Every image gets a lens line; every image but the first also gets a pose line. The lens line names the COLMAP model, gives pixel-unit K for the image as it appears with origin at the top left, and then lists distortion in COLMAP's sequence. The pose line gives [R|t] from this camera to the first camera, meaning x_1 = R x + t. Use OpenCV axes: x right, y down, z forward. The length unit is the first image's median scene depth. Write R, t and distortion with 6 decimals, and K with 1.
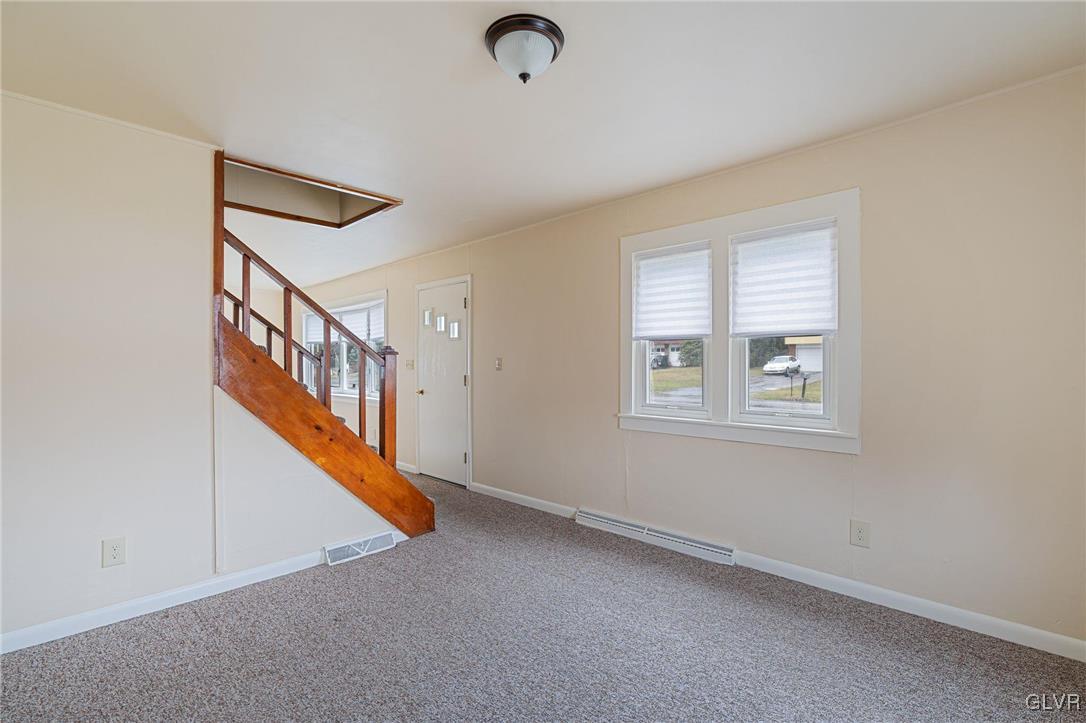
lens RADIAL K [[493.2, 0, 542.0], [0, 493.2, 371.4], [0, 0, 1]] dist [-0.010634, 0.002665]
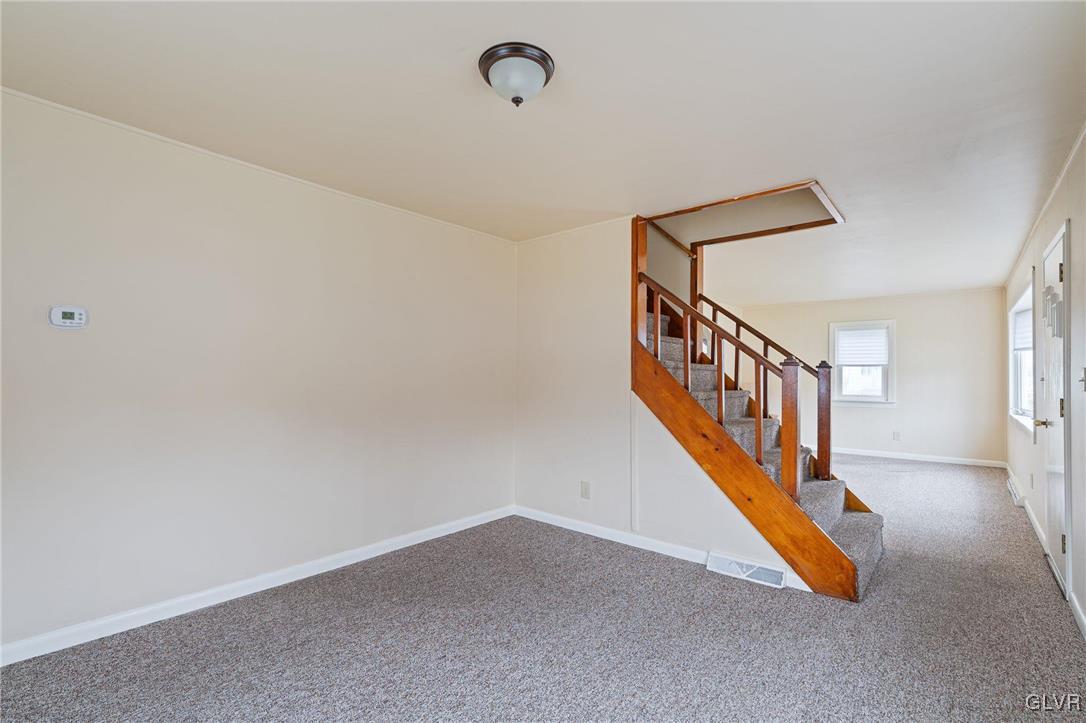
lens RADIAL K [[493.2, 0, 543.3], [0, 493.2, 369.9], [0, 0, 1]] dist [-0.010634, 0.002665]
pose [[0.072031, -0.001992, -0.997400, 0.575153], [-0.022185, 0.999747, -0.003599, -0.016324], [0.997156, 0.022387, 0.071969, 0.557204]]
